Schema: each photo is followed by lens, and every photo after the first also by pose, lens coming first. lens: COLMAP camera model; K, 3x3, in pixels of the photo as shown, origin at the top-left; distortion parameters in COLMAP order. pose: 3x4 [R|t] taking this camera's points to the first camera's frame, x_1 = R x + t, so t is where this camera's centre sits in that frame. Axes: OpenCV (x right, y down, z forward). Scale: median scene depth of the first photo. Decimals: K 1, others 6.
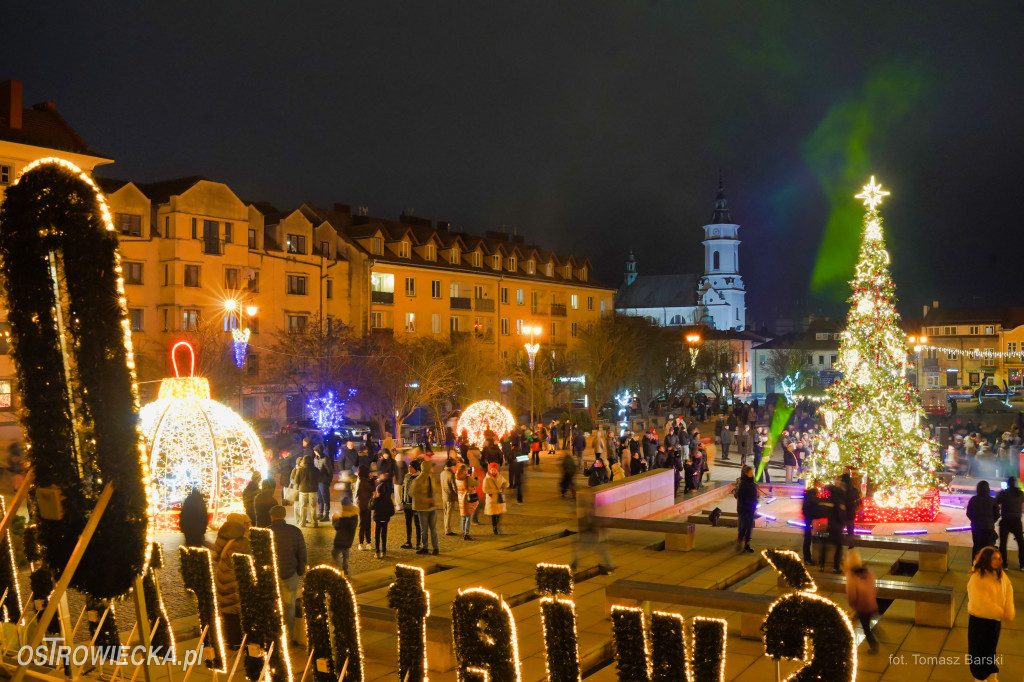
lens RADIAL K [[999.6, 0, 516.3], [0, 999.6, 341.2], [0, 0, 1]] dist [-0.073066, 0.000000]
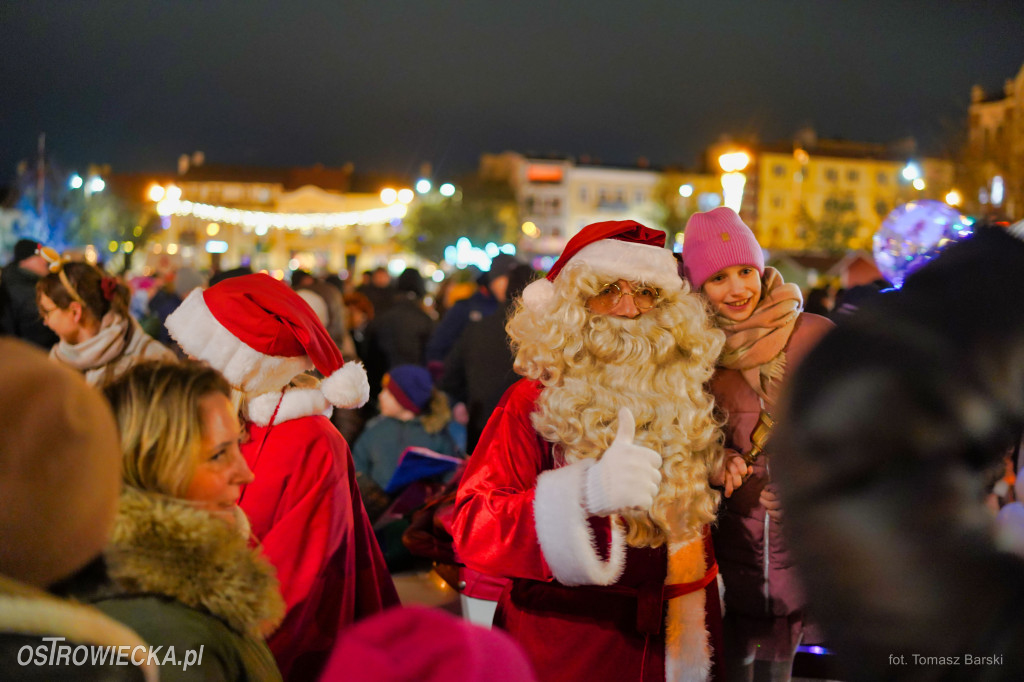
lens RADIAL K [[999.6, 0, 516.4], [0, 999.6, 343.3], [0, 0, 1]] dist [-0.073066, 0.000000]
pose [[0.760098, -0.022251, 0.649428, 0.132775], [-0.046651, 0.994966, 0.088691, 0.025579], [-0.648132, -0.097710, 0.755234, 0.294605]]
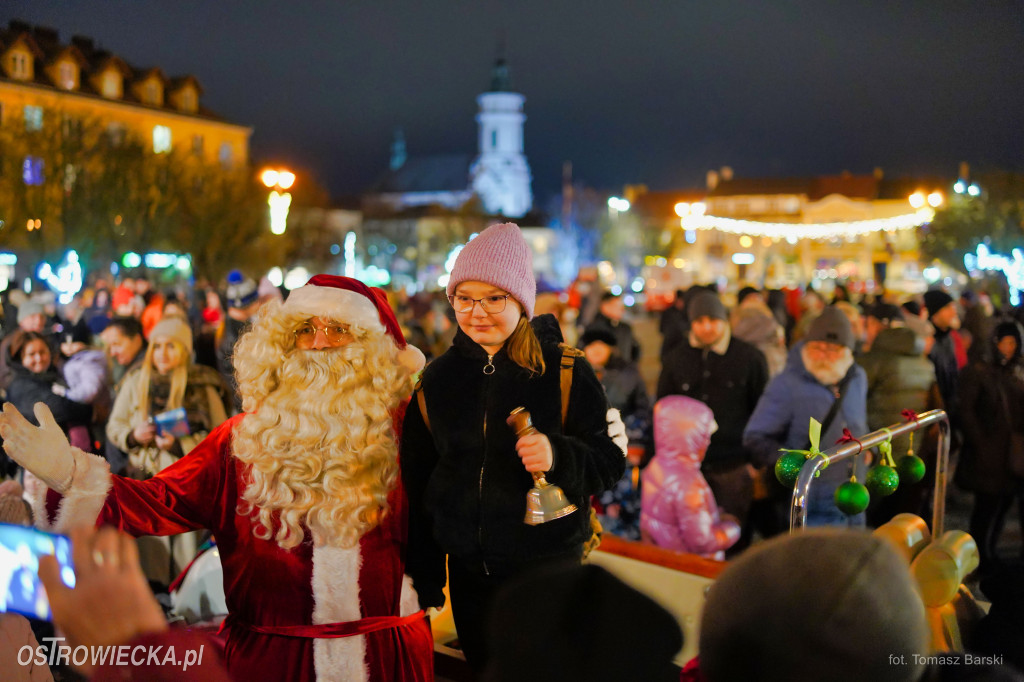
lens RADIAL K [[999.6, 0, 534.2], [0, 999.6, 351.4], [0, 0, 1]] dist [-0.073066, 0.000000]
pose [[0.982762, -0.010709, 0.184563, 0.147568], [-0.008248, 0.994787, 0.101638, 0.024466], [-0.184690, -0.101409, 0.977551, 0.285631]]
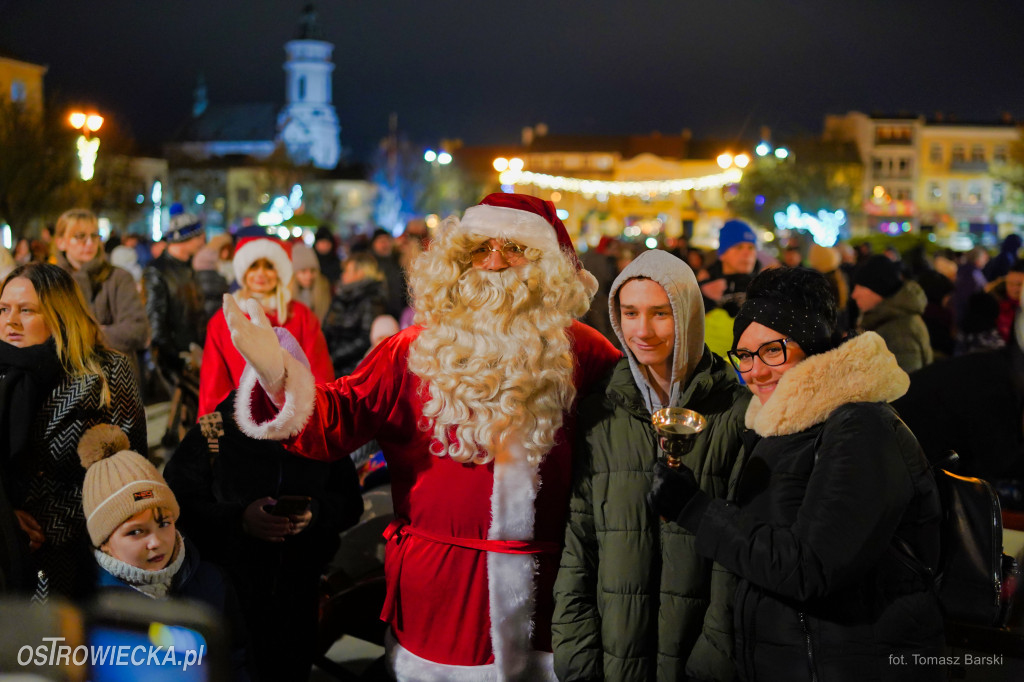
lens RADIAL K [[999.6, 0, 518.9], [0, 999.6, 348.7], [0, 0, 1]] dist [-0.073066, 0.000000]
pose [[0.934329, -0.023936, 0.355608, 0.139451], [-0.027927, 0.989758, 0.139995, 0.025270], [-0.355317, -0.140733, 0.924091, 0.286627]]
